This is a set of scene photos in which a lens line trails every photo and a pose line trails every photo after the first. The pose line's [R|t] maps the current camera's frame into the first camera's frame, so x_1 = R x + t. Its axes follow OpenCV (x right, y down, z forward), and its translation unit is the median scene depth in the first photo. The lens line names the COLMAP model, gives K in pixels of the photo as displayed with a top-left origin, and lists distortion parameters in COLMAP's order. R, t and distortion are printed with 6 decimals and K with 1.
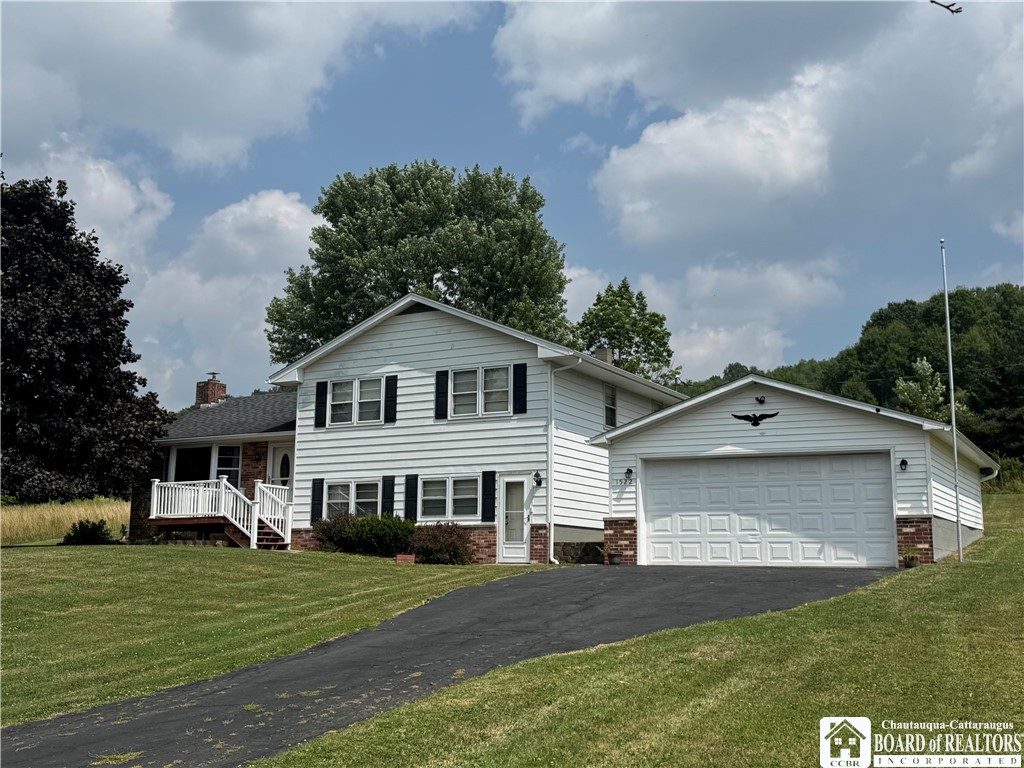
lens RADIAL K [[1148.7, 0, 514.6], [0, 1148.7, 380.3], [0, 0, 1]] dist [0.101840, 0.000491]
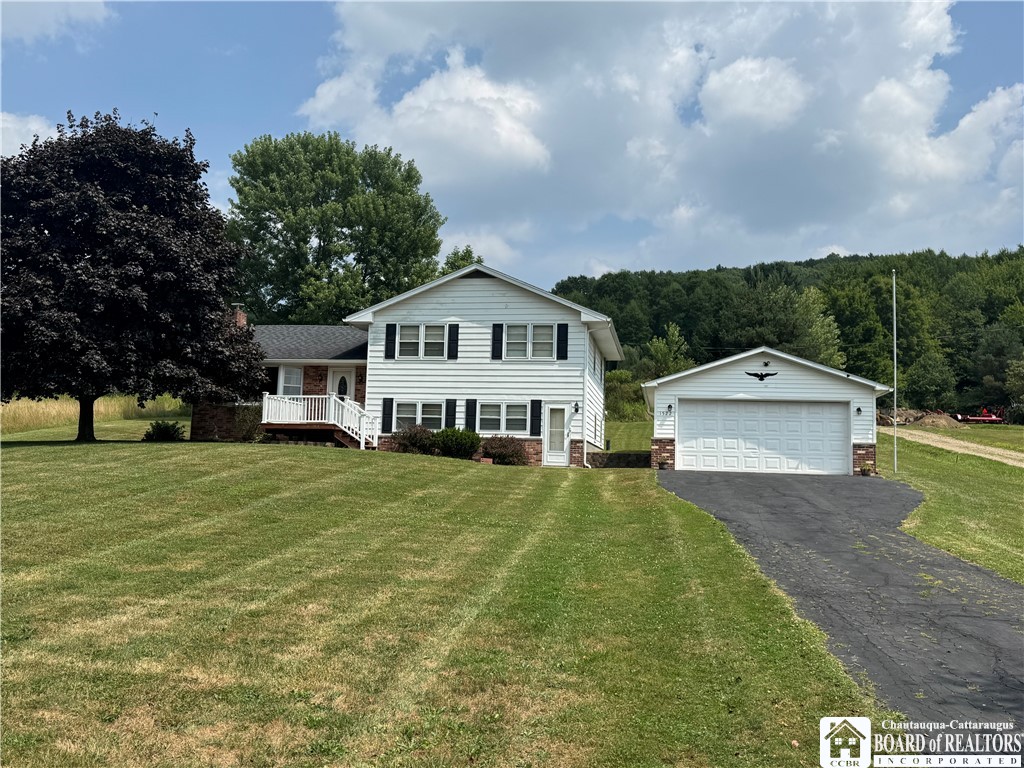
lens RADIAL K [[925.5, 0, 514.4], [0, 925.5, 387.9], [0, 0, 1]] dist [0.134359, -0.279778]
pose [[0.947220, 0.050260, 0.316620, -0.390736], [-0.073882, 0.995272, 0.063043, -0.003277], [-0.311955, -0.083108, 0.946455, -0.043259]]
